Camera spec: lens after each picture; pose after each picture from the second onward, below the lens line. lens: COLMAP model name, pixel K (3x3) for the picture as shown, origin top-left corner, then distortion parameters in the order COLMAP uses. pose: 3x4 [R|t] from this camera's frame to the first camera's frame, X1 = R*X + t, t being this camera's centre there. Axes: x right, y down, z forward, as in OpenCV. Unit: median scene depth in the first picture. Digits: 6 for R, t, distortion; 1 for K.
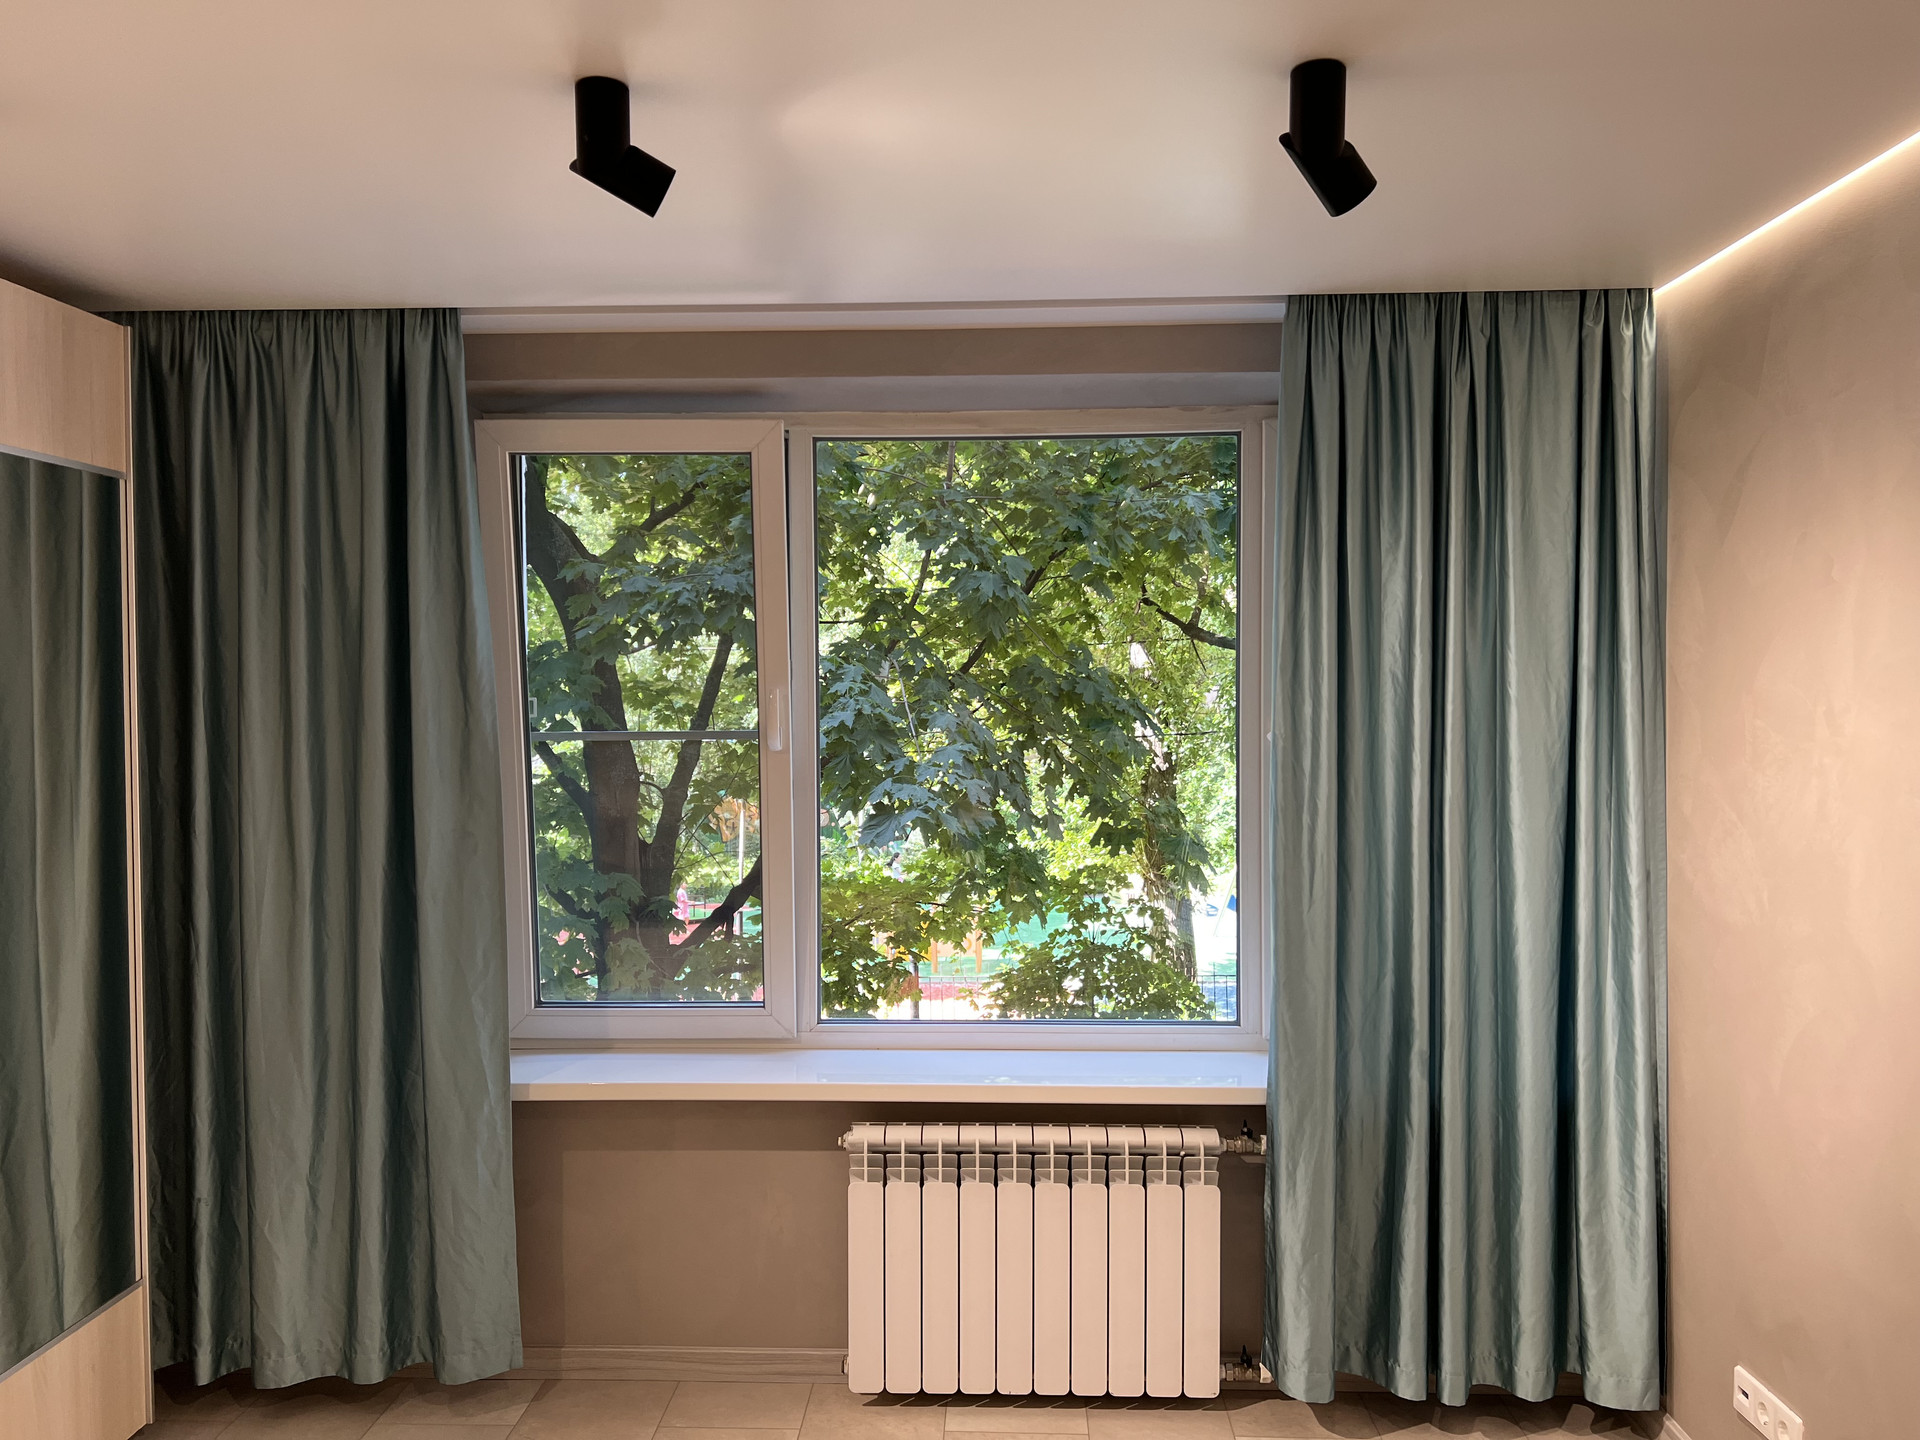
lens RADIAL K [[1447.3, 0, 955.2], [0, 1447.3, 728.4], [0, 0, 1]] dist [0.021311, -0.000825]
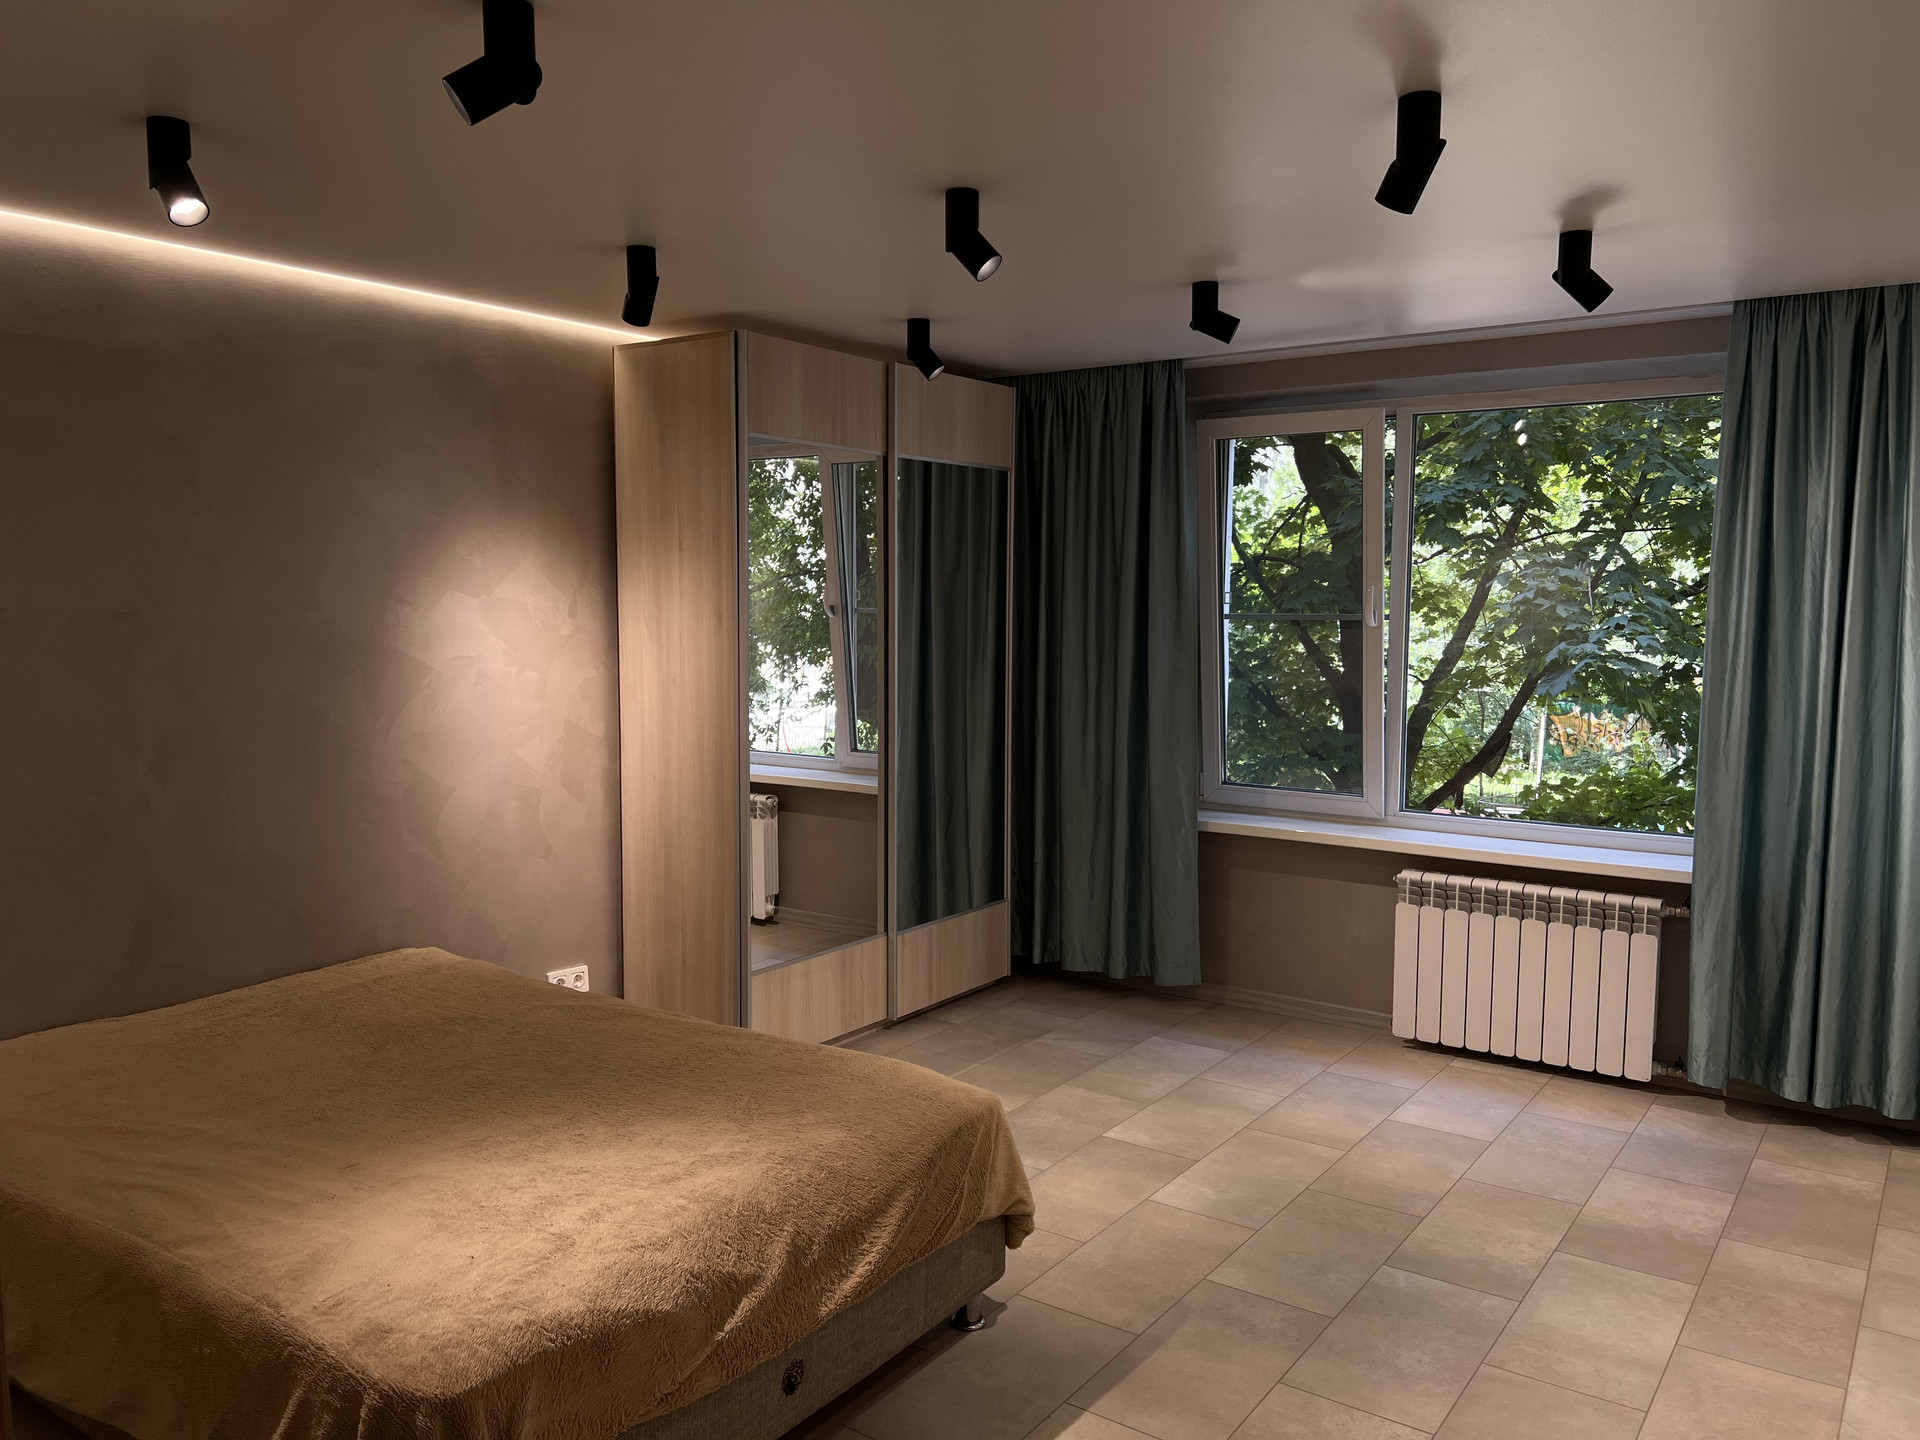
lens RADIAL K [[1439.0, 0, 962.5], [0, 1439.0, 728.0], [0, 0, 1]] dist [0.067331, -0.082480]
pose [[0.840891, 0.059109, -0.537968, 0.365277], [-0.025643, 0.997253, 0.069491, 0.029108], [0.540597, -0.044639, 0.840096, -0.559528]]
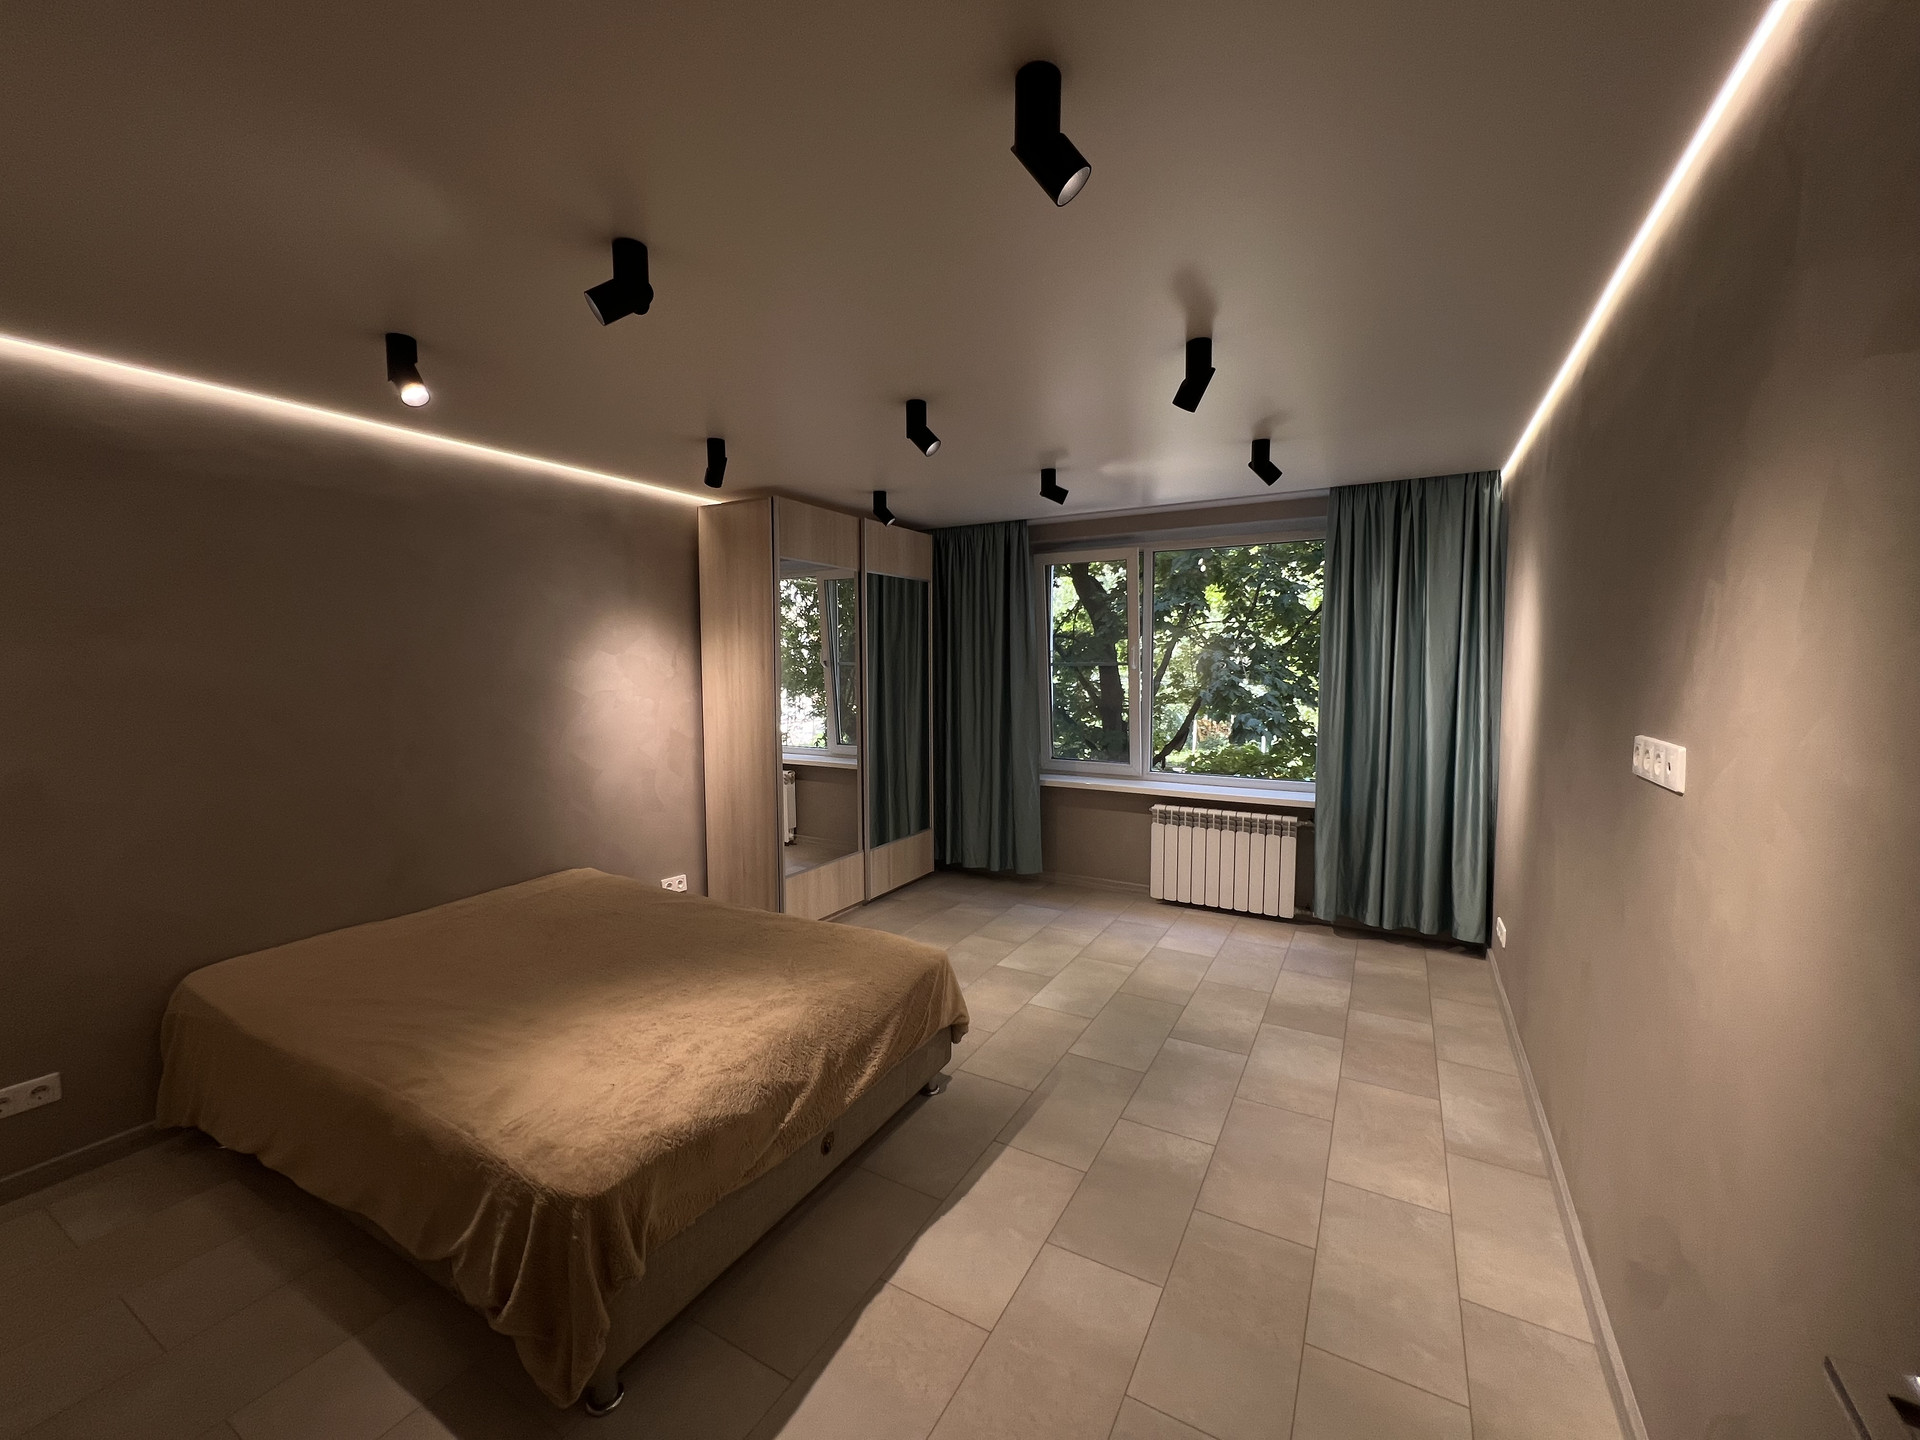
lens RADIAL K [[767.1, 0, 959.3], [0, 767.1, 716.2], [0, 0, 1]] dist [0.000549, -0.000046]
pose [[0.888715, 0.034683, -0.457146, 0.266715], [-0.014705, 0.998778, 0.047188, 0.044361], [0.458224, -0.035214, 0.888139, -0.474374]]
